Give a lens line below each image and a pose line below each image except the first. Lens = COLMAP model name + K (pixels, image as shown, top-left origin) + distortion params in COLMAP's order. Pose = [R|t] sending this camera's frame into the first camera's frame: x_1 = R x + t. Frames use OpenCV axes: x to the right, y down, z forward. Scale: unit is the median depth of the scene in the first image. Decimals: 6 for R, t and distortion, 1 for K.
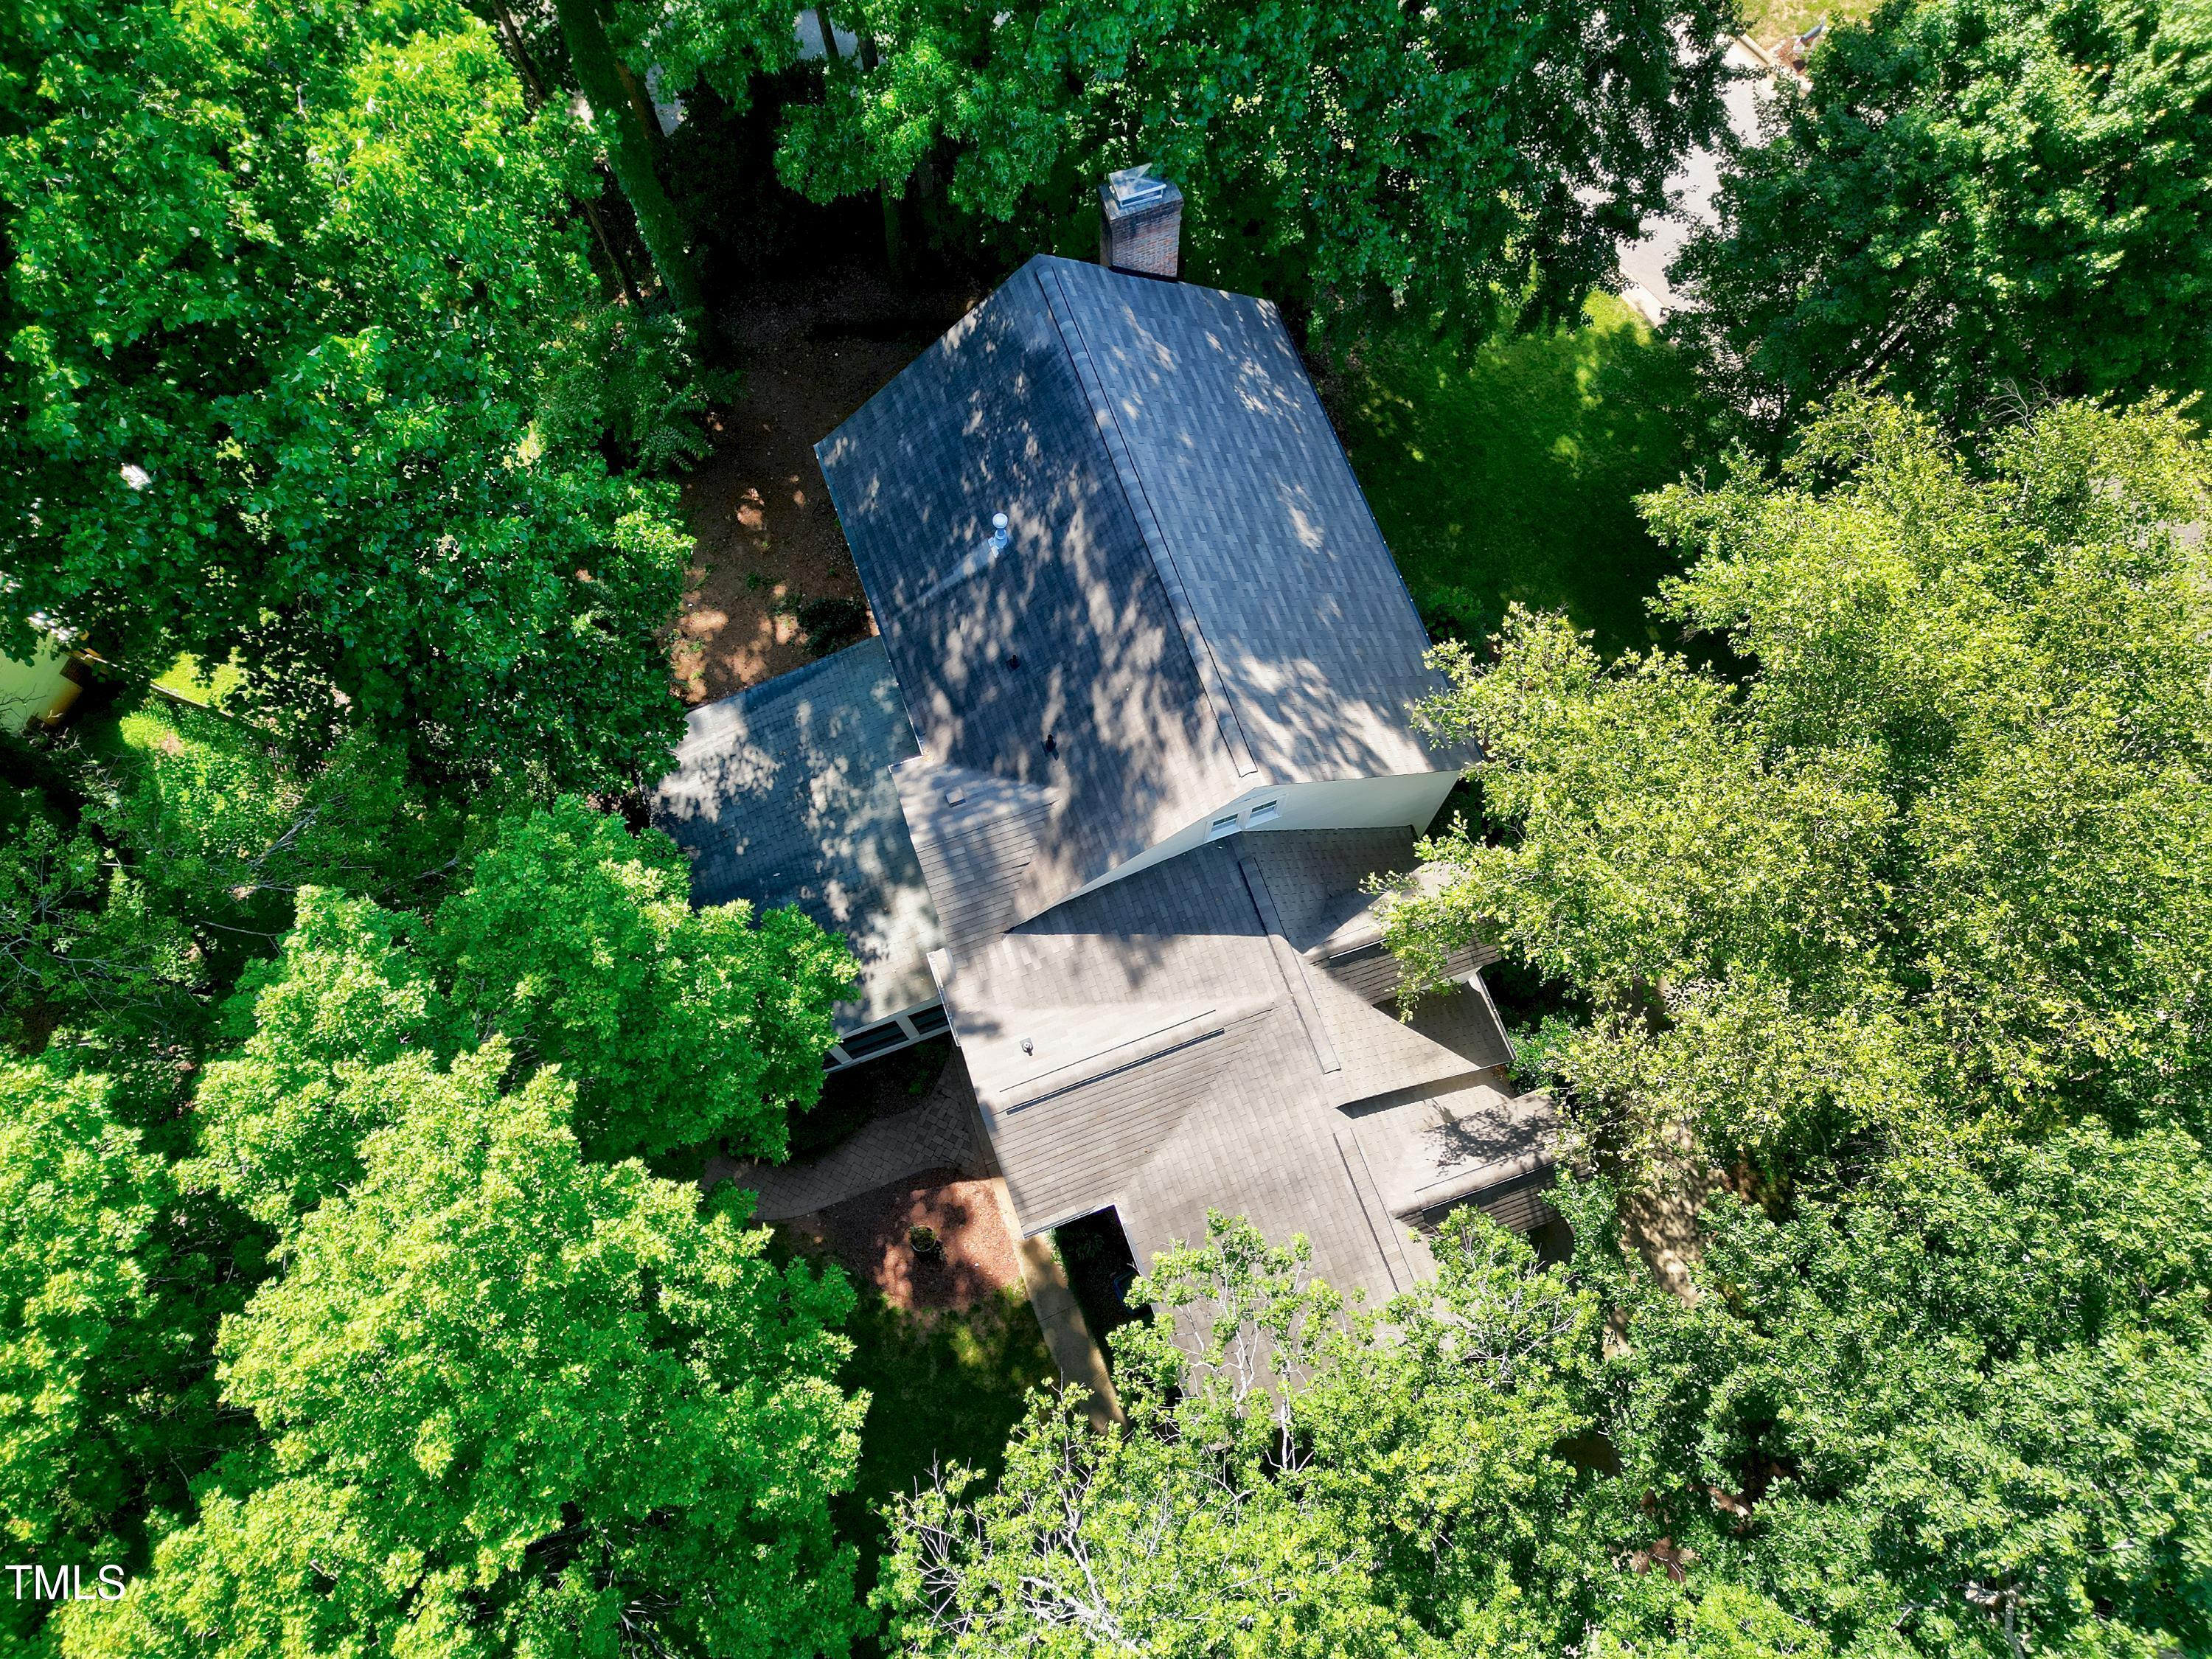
lens RADIAL K [[1562.5, 0, 1105.6], [0, 1562.5, 842.2], [0, 0, 1]] dist [0.039381, -0.024952]
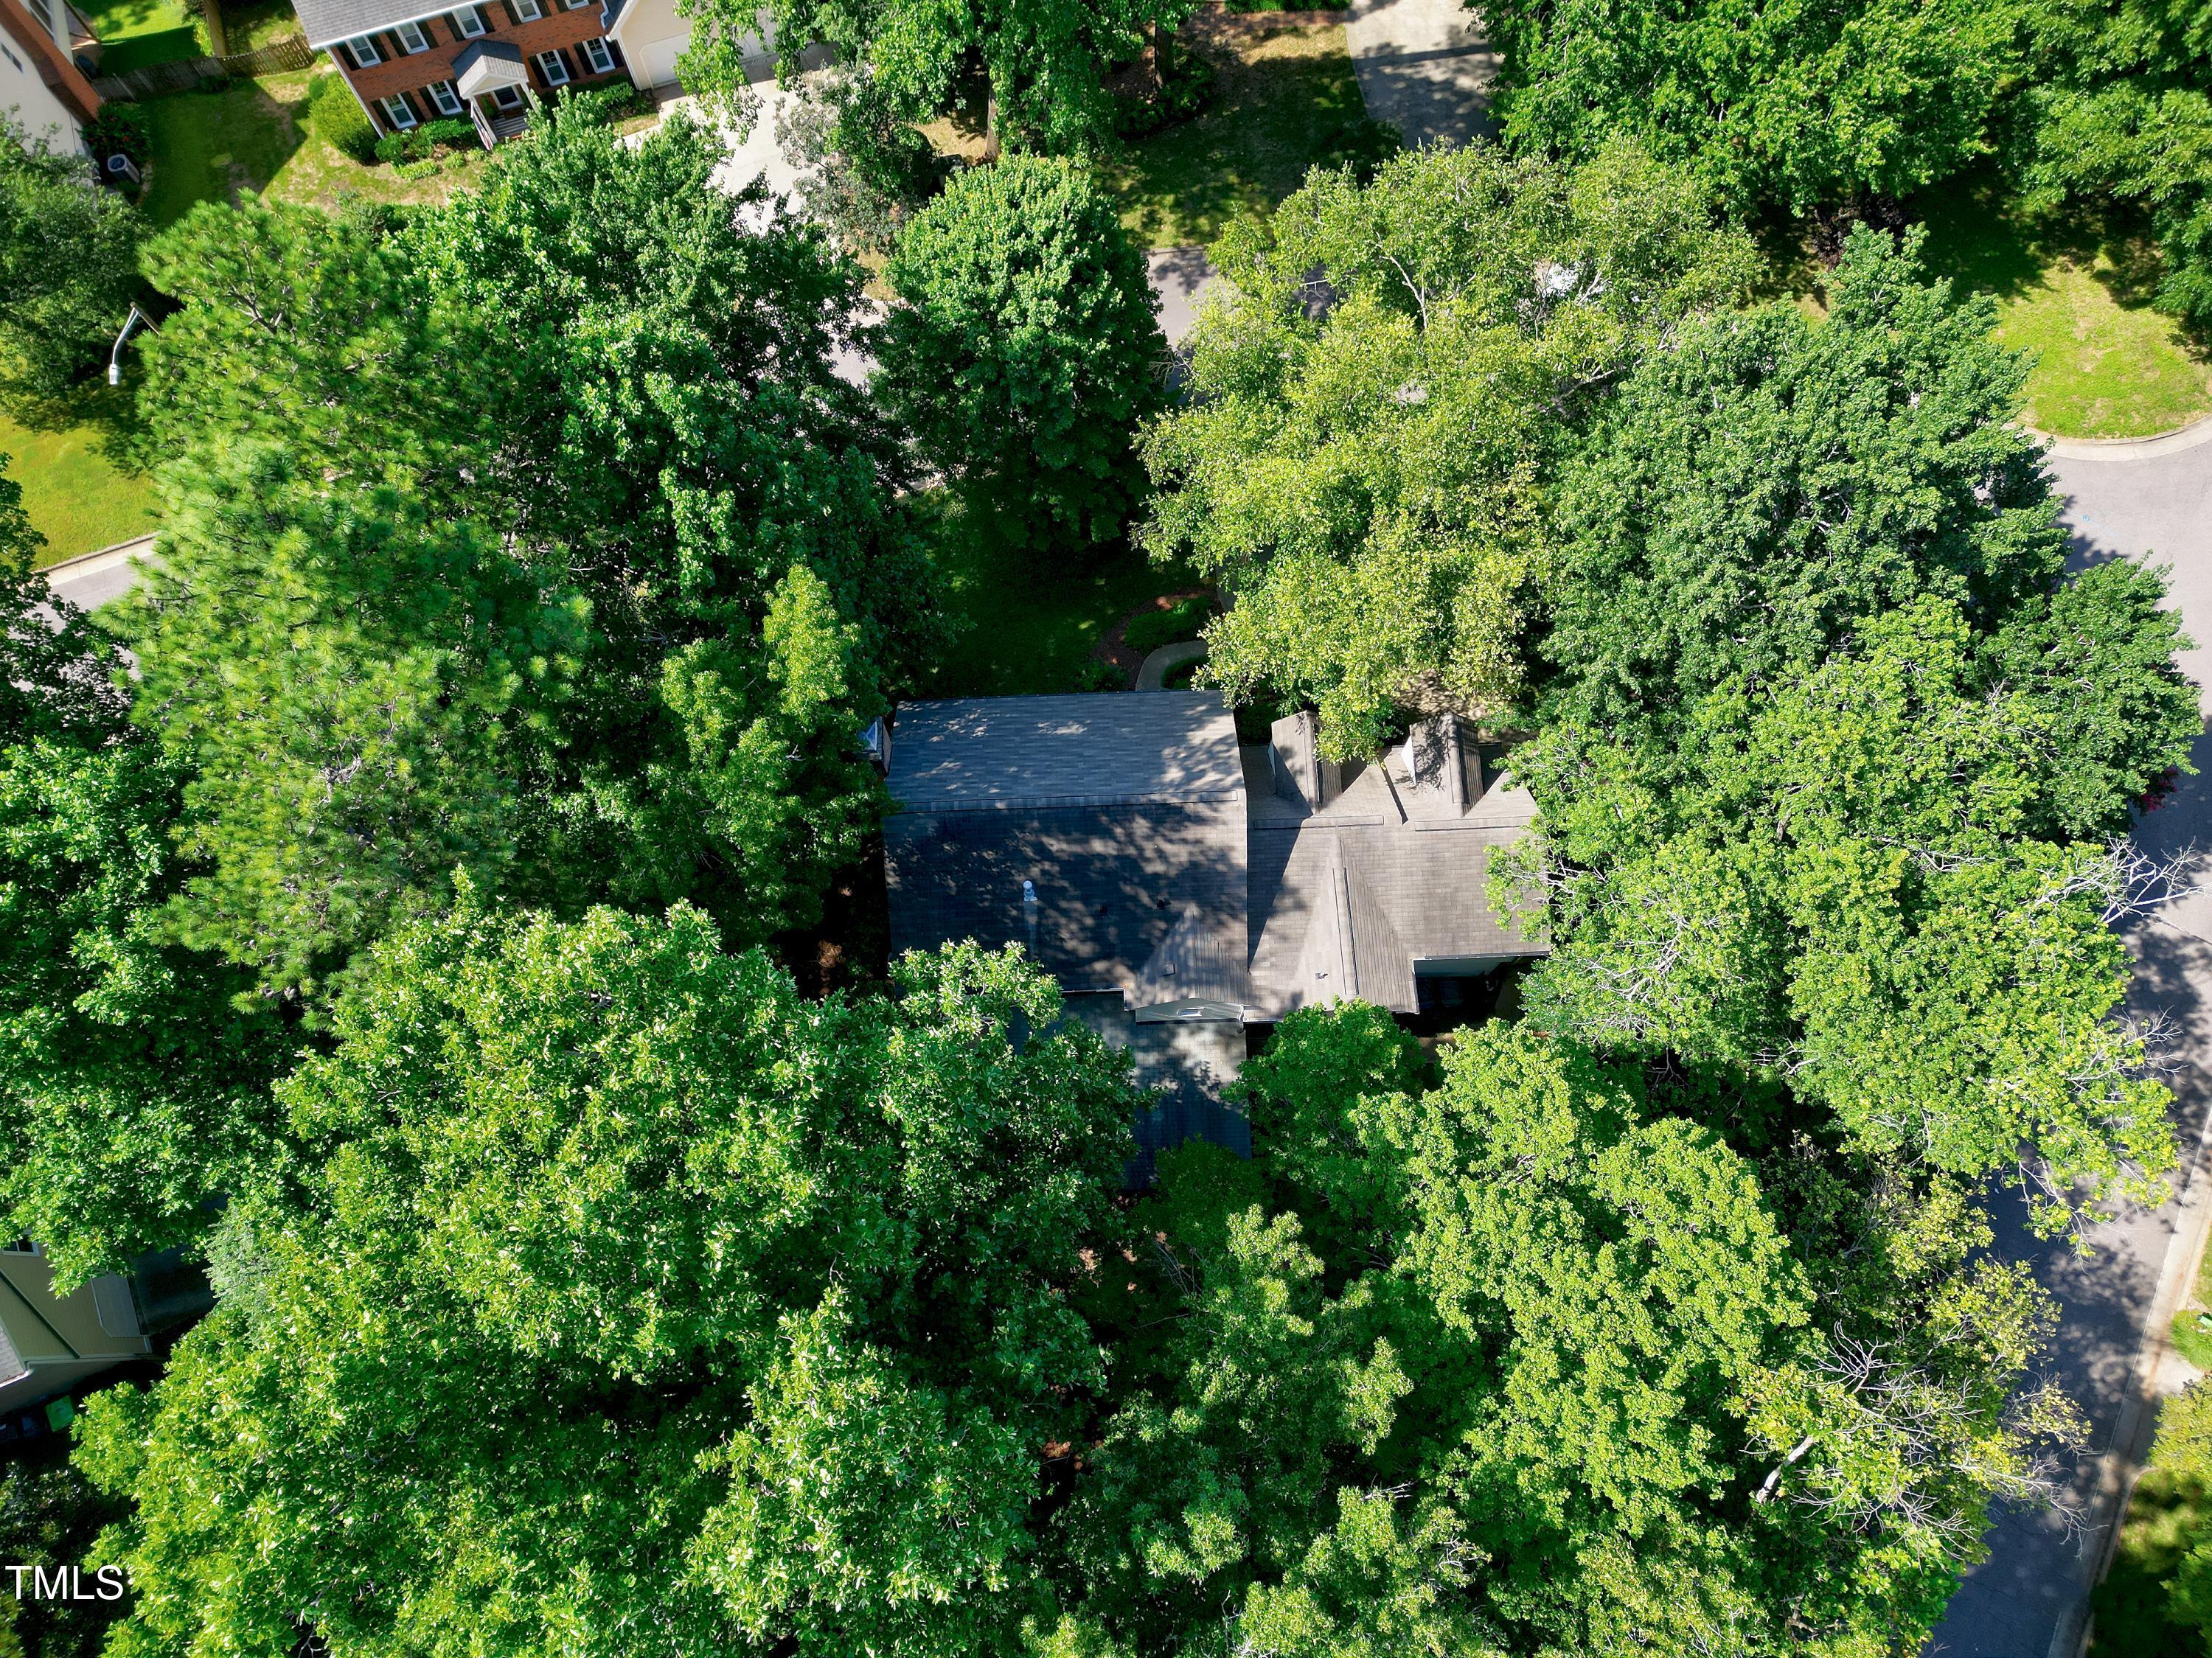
lens RADIAL K [[1562.4, 0, 1100.6], [0, 1562.4, 831.8], [0, 0, 1]] dist [0.039381, -0.024952]
pose [[0.305824, -0.906173, 0.292100, -0.511829], [0.913366, 0.365844, 0.178664, -0.485546], [-0.268764, 0.212155, 0.939551, -0.639113]]
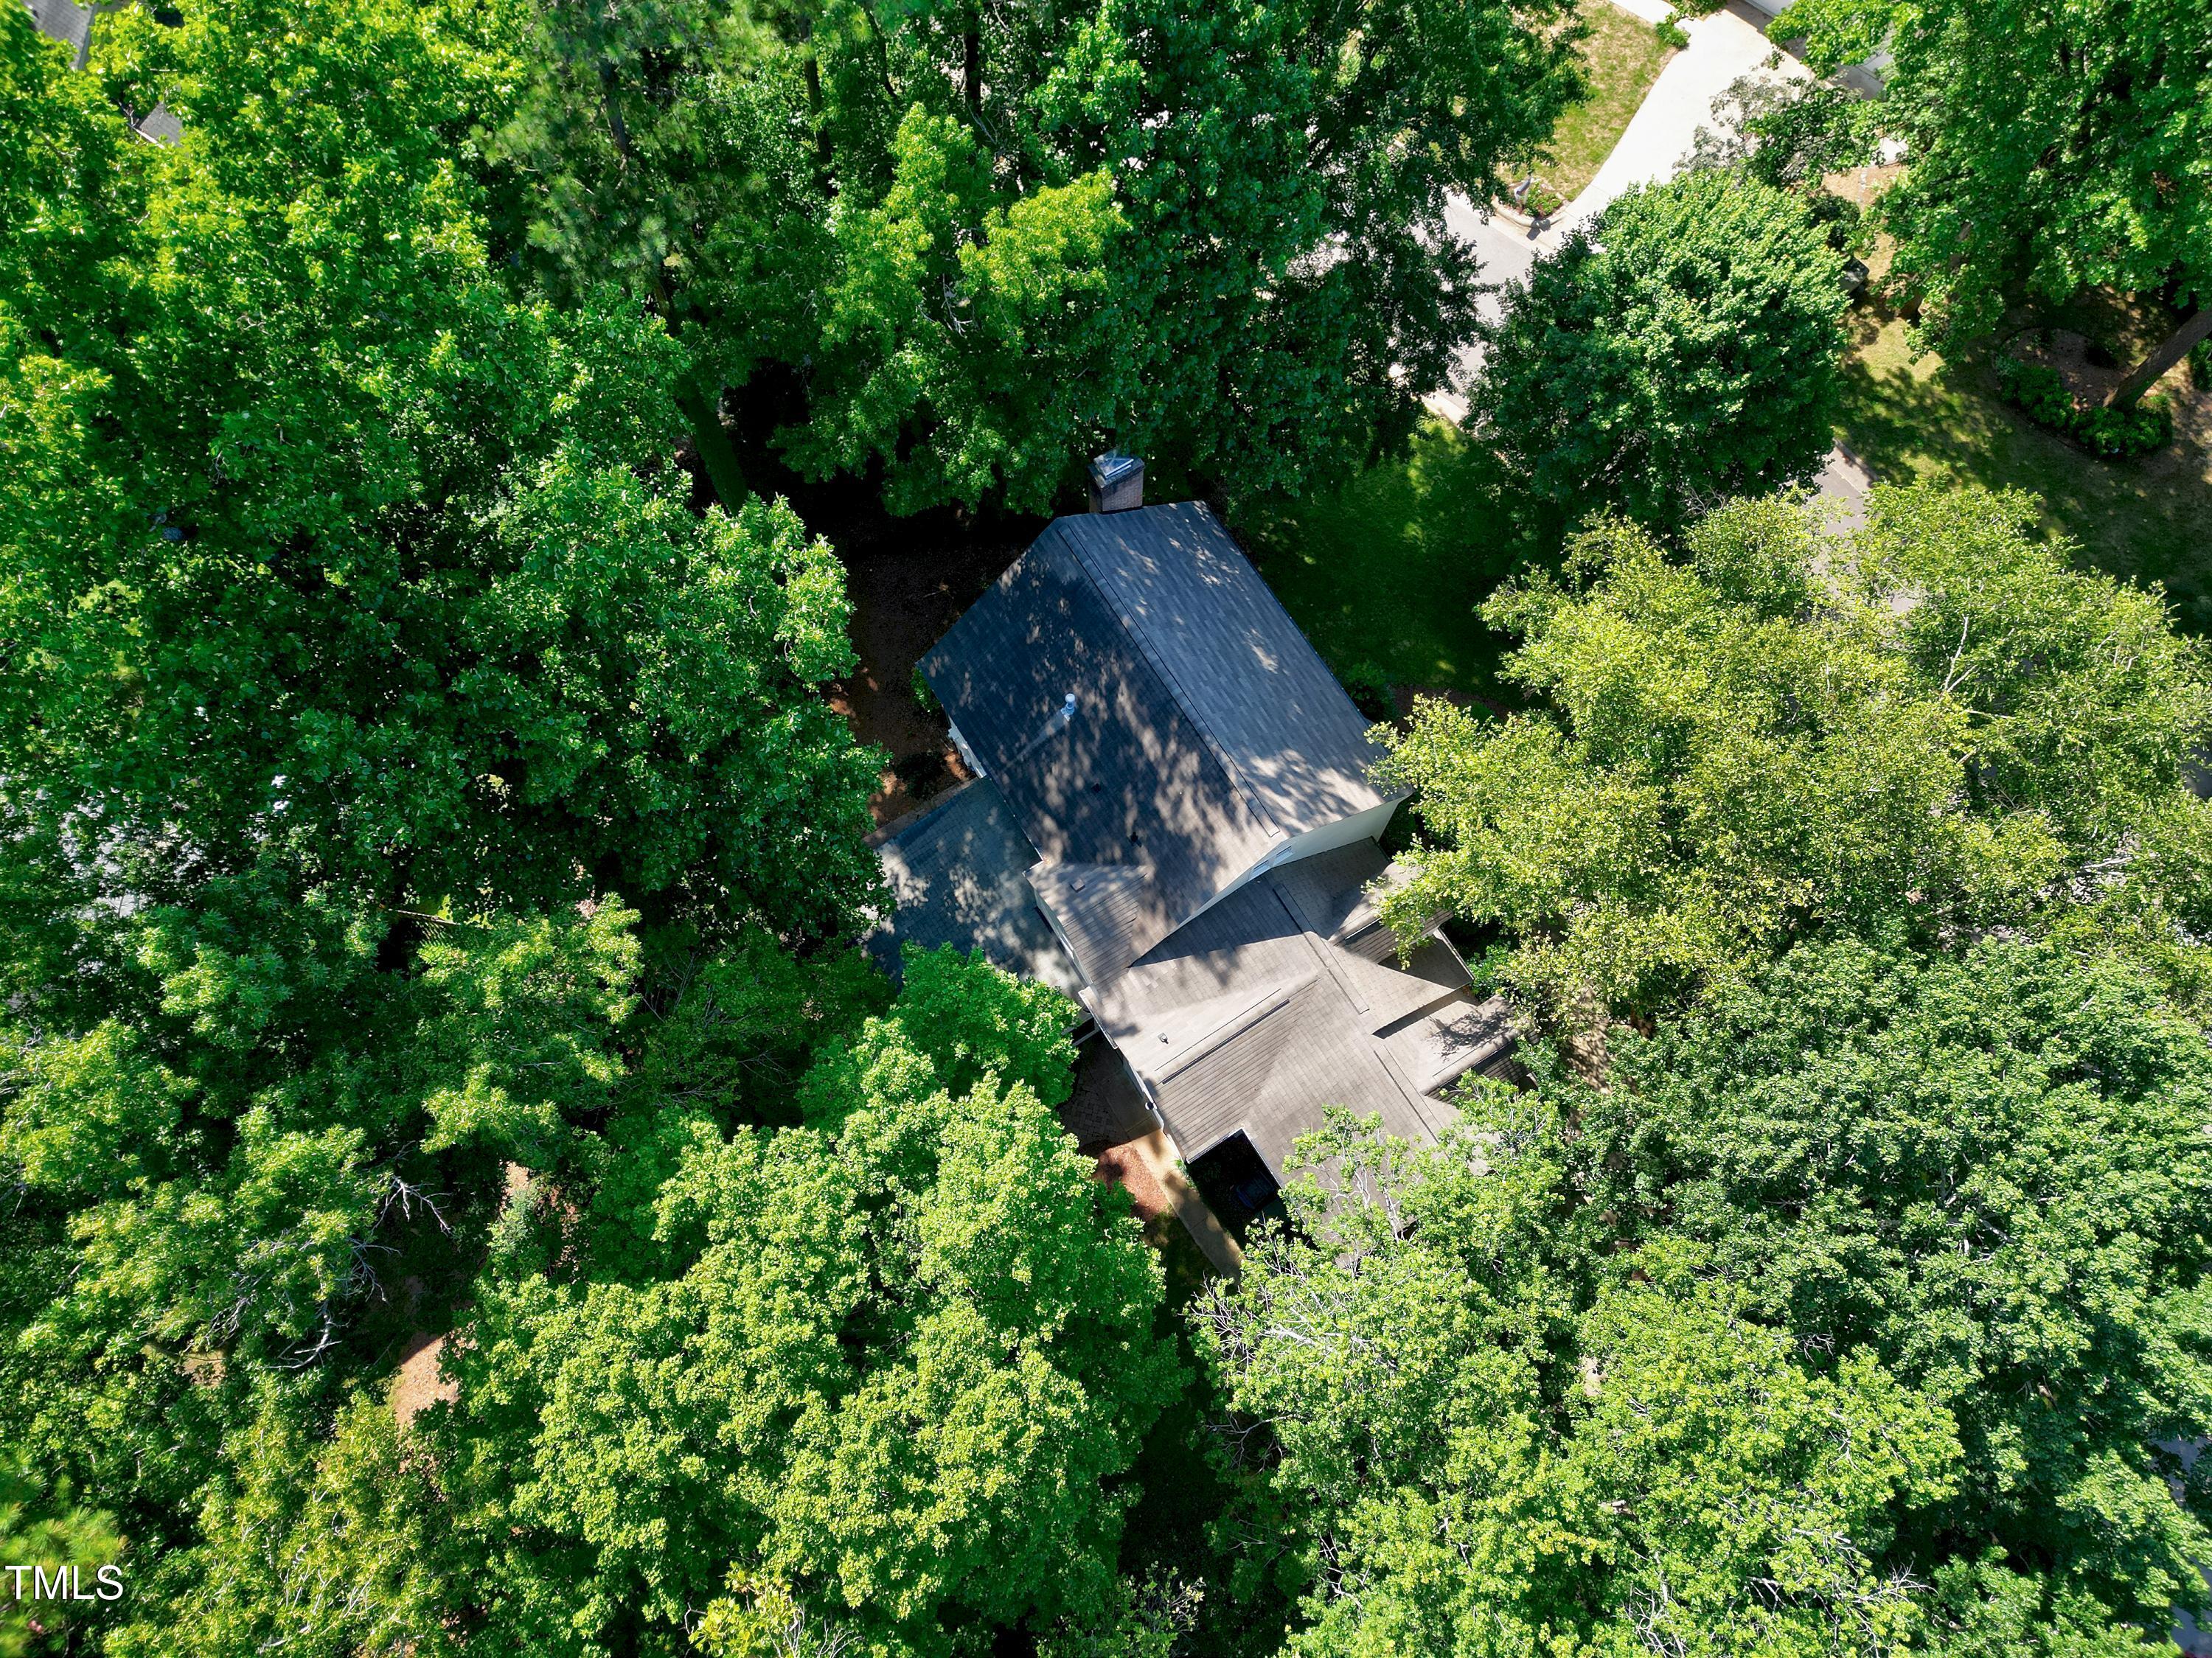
lens RADIAL K [[1562.4, 0, 1101.4], [0, 1562.4, 833.0], [0, 0, 1]] dist [0.039381, -0.024952]
pose [[0.976985, -0.204499, 0.060667, -0.166420], [0.205158, 0.978717, -0.004778, -0.070972], [-0.058398, 0.017114, 0.998147, -0.526399]]
